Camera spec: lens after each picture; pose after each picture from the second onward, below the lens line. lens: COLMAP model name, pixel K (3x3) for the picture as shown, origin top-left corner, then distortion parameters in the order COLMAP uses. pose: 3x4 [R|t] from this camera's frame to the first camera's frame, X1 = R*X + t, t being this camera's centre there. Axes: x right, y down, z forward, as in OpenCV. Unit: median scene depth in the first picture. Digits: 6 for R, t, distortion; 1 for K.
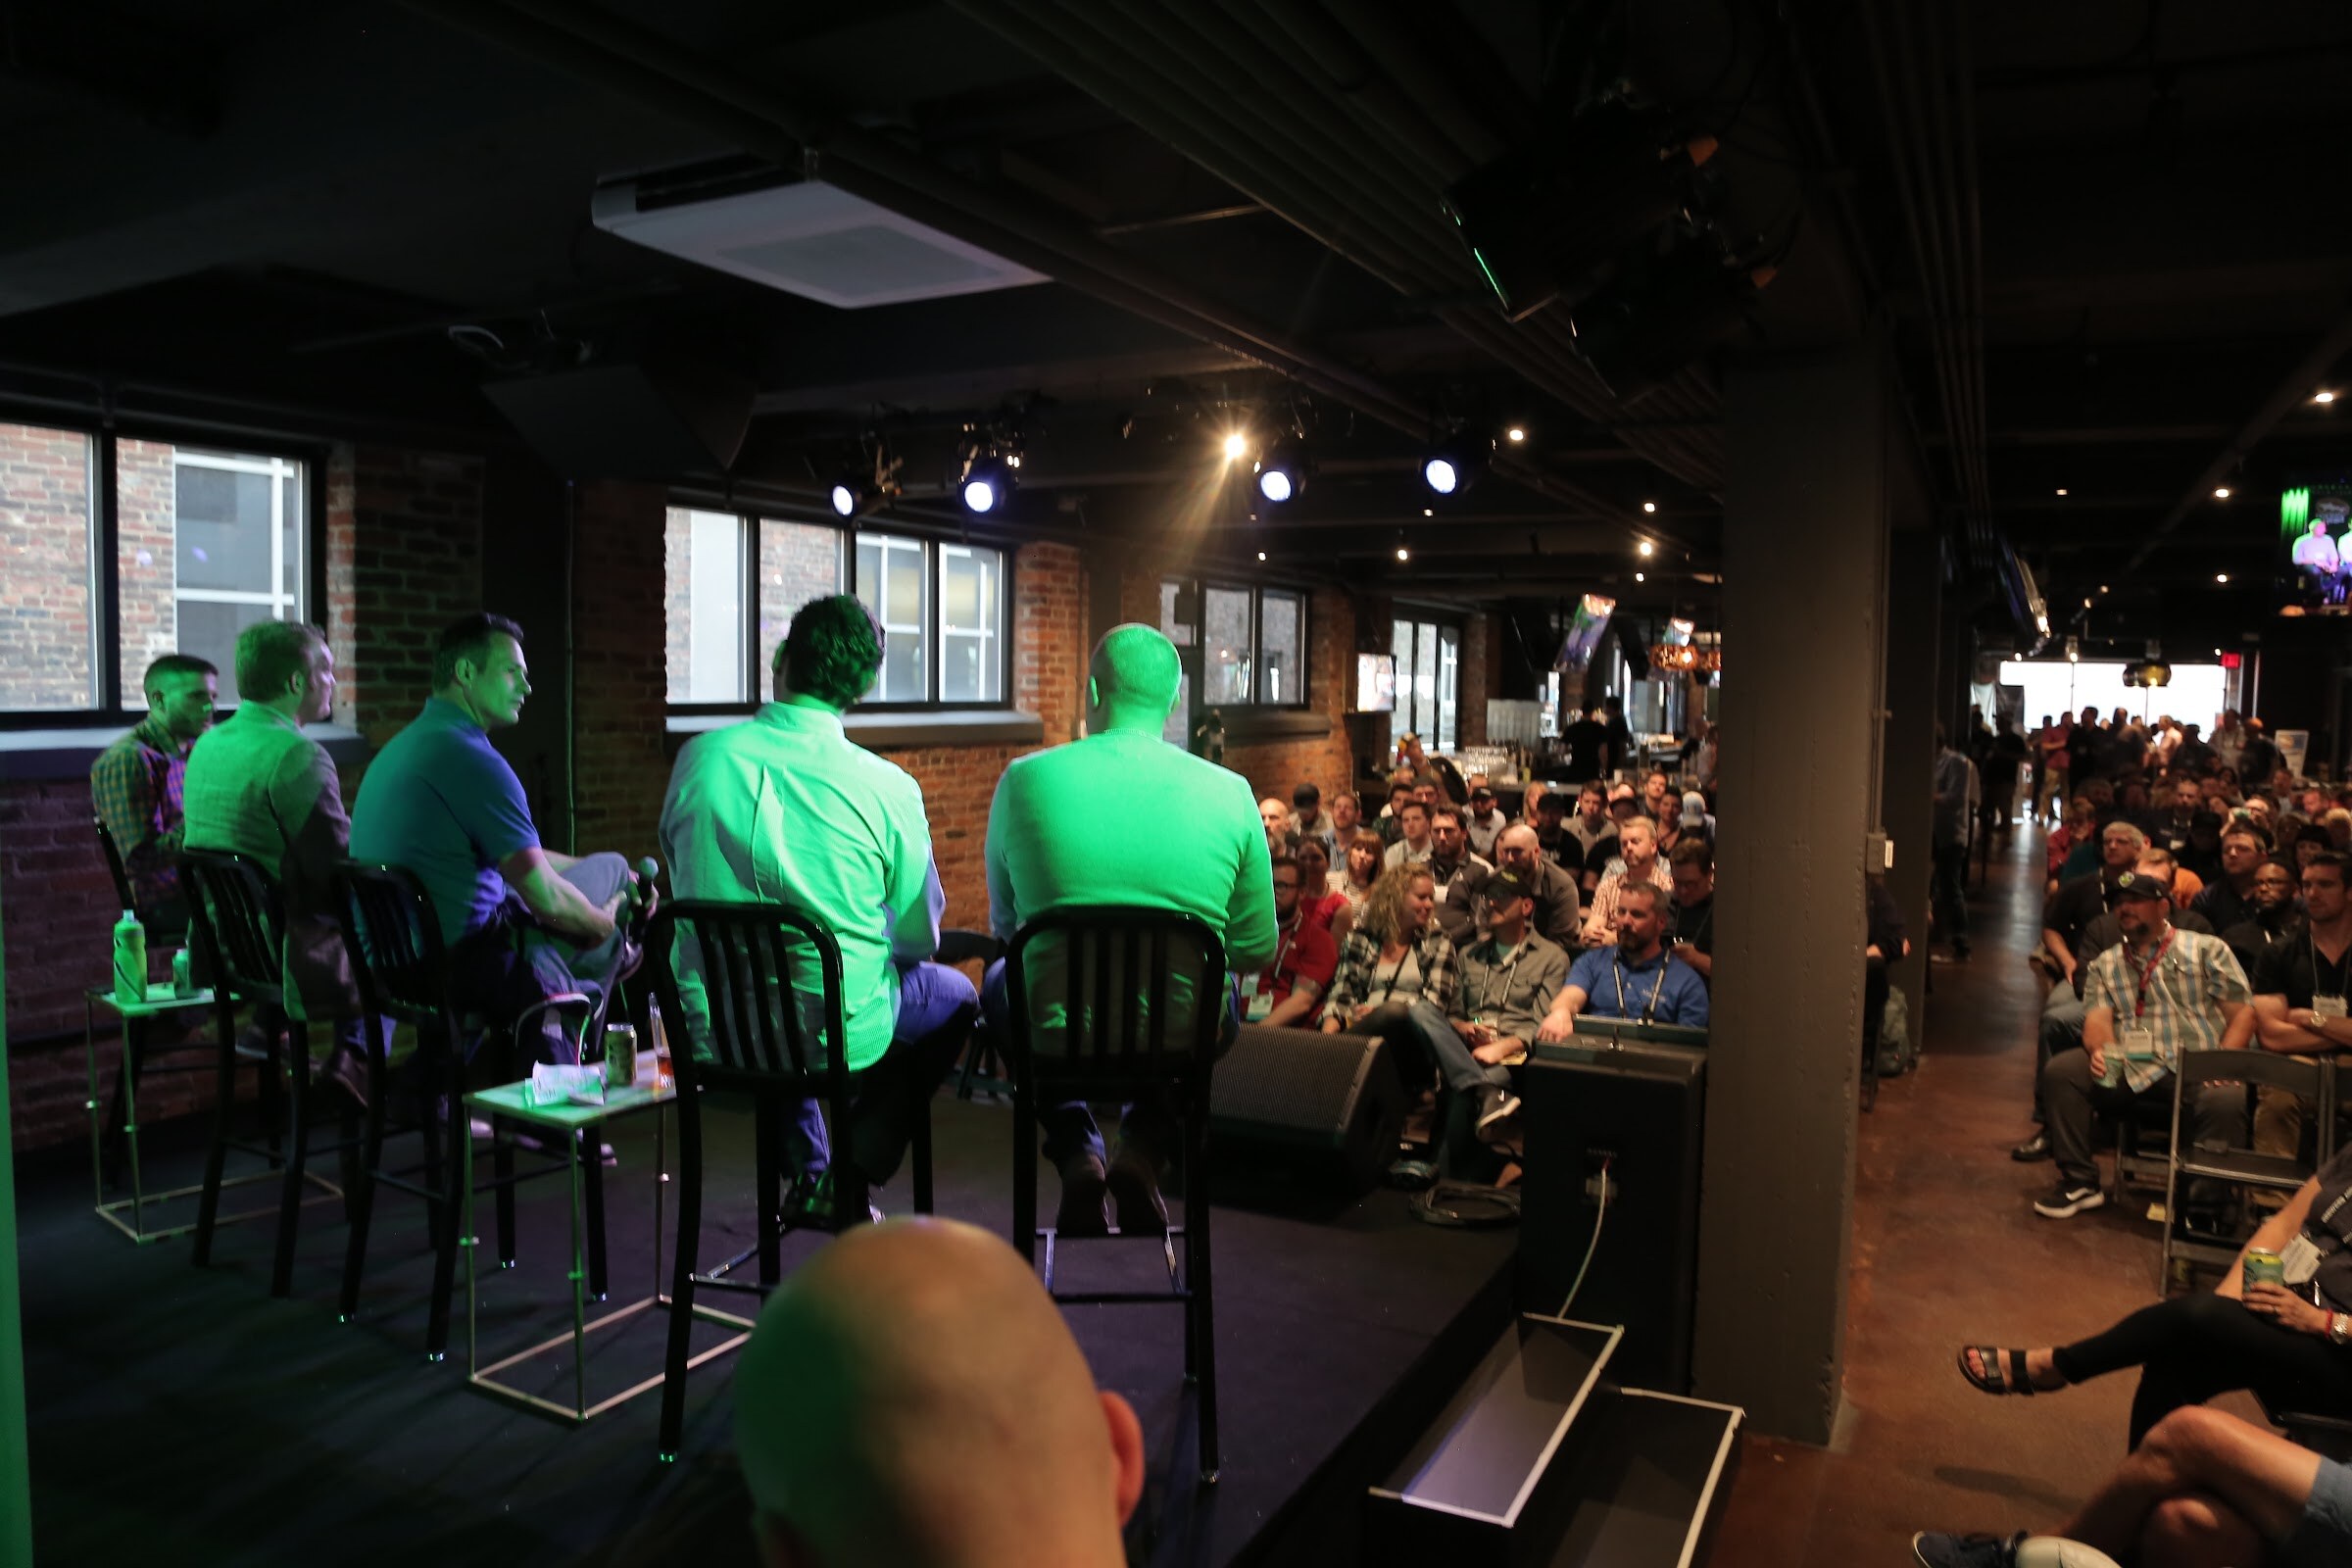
lens RADIAL K [[1561.5, 0, 1176.8], [0, 1561.5, 790.3], [0, 0, 1]] dist [-0.128729, 0.065810]
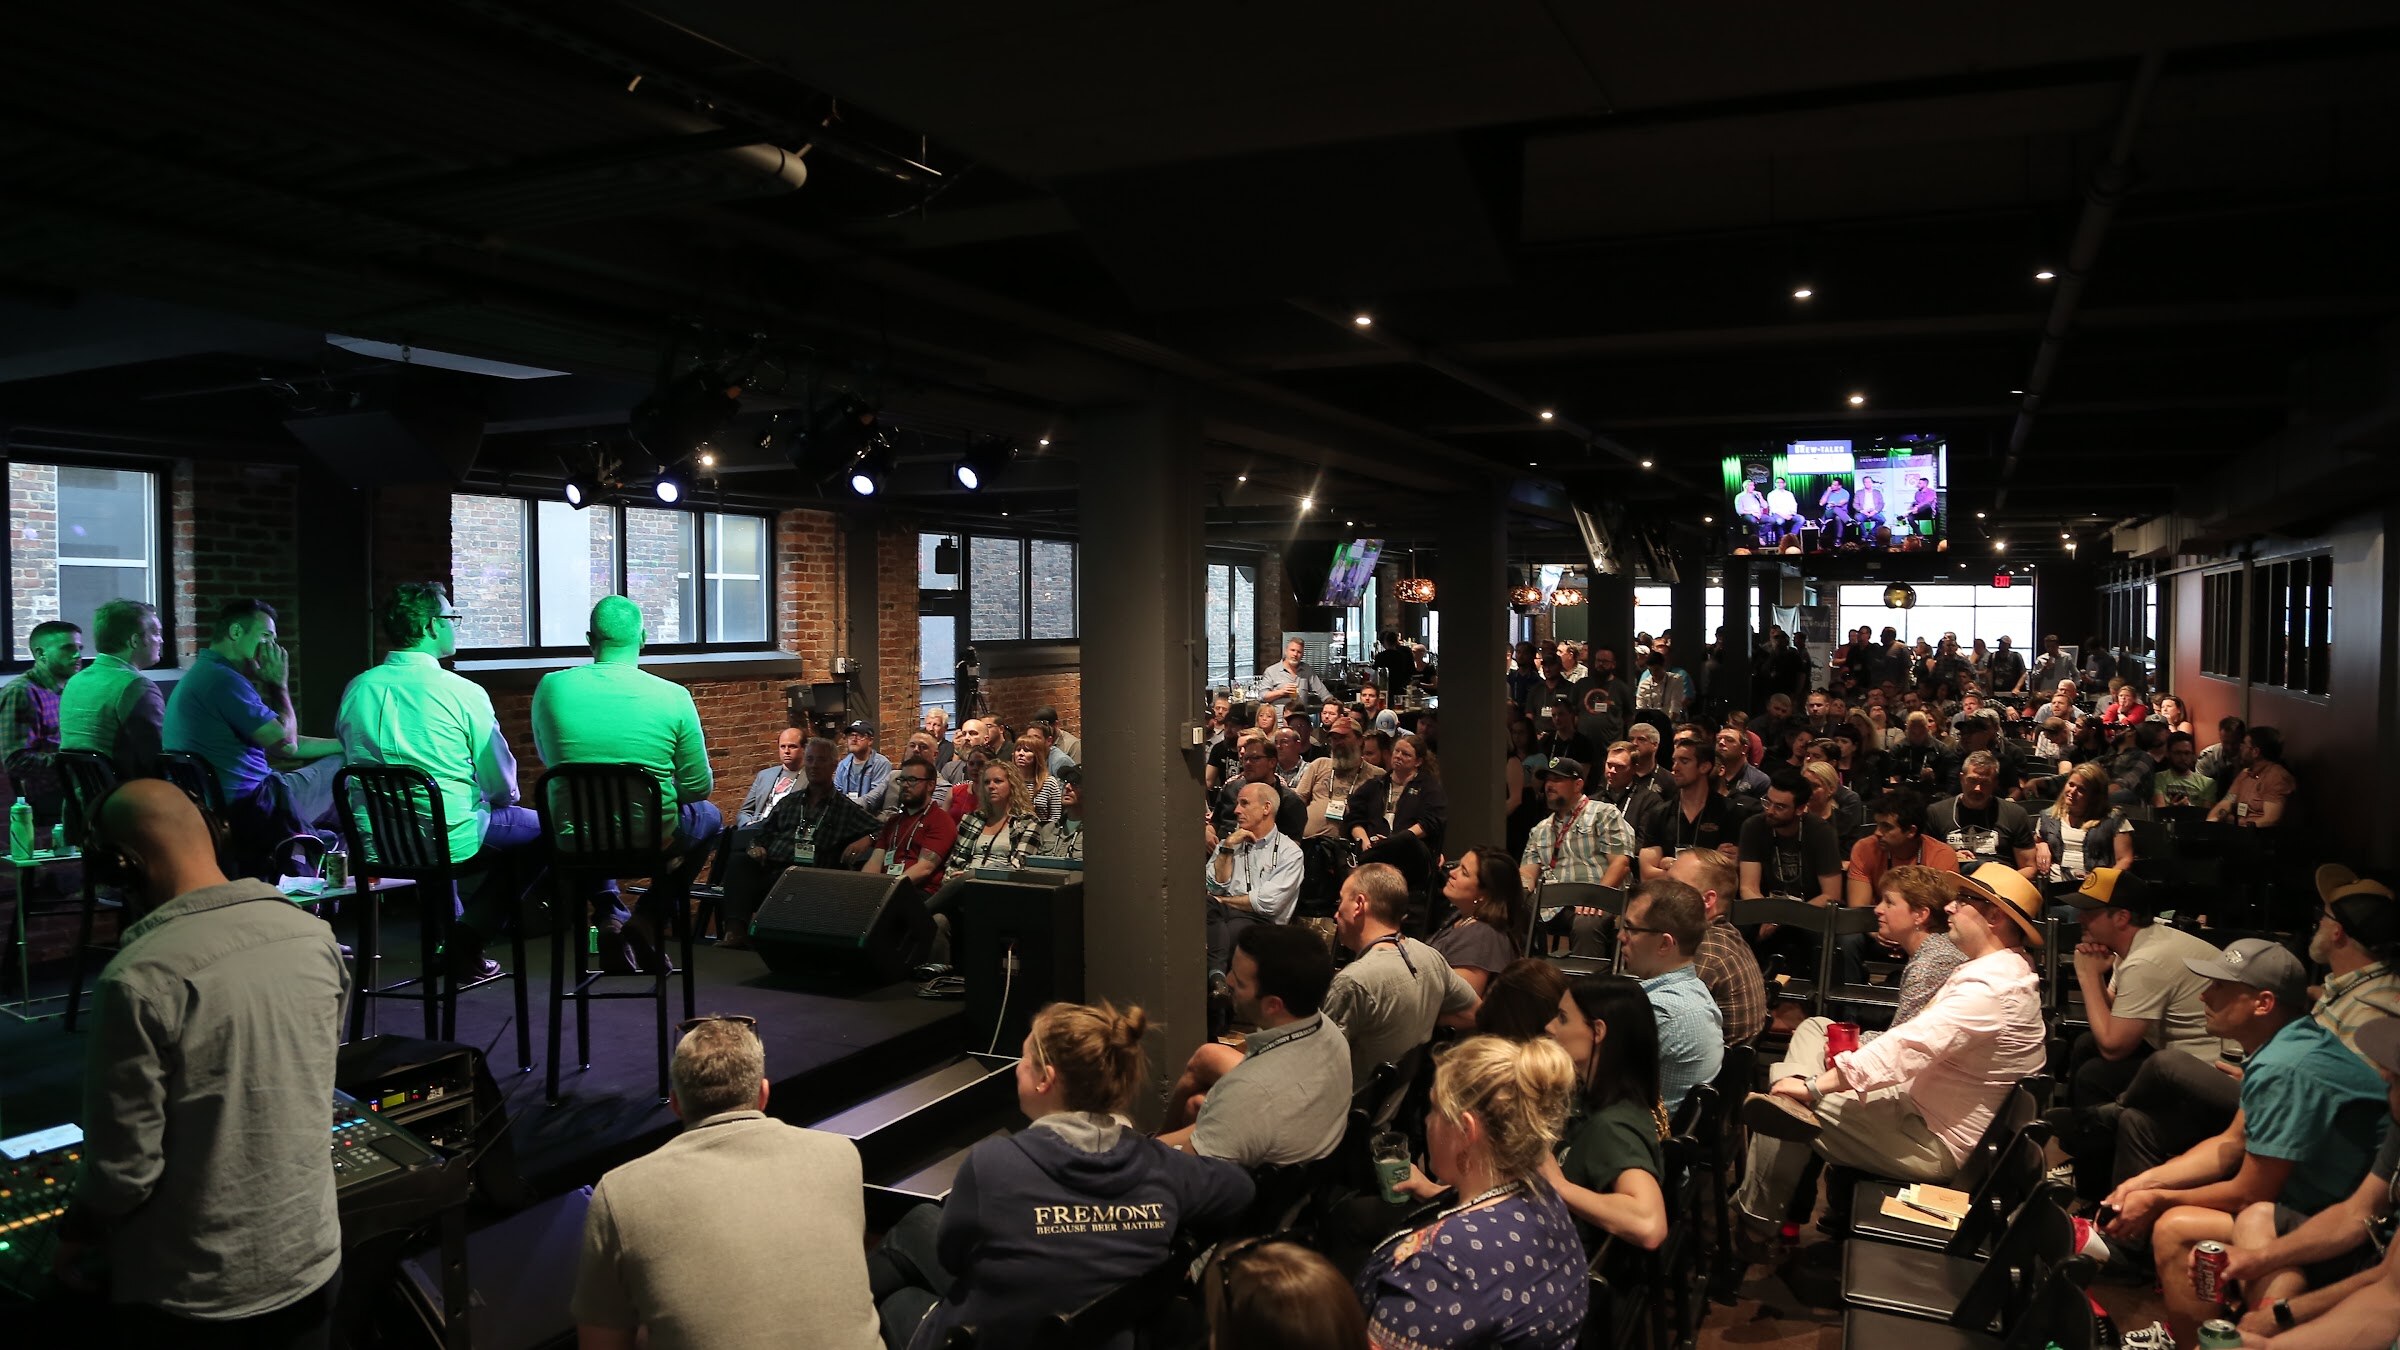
lens RADIAL K [[1627.1, 0, 1197.6], [0, 1627.1, 687.3], [0, 0, 1]] dist [-0.117655, 0.070051]
pose [[0.999128, -0.017774, 0.037785, 0.184843], [0.018710, 0.999523, -0.024572, 0.014926], [-0.037331, 0.025257, 0.998984, -0.268010]]
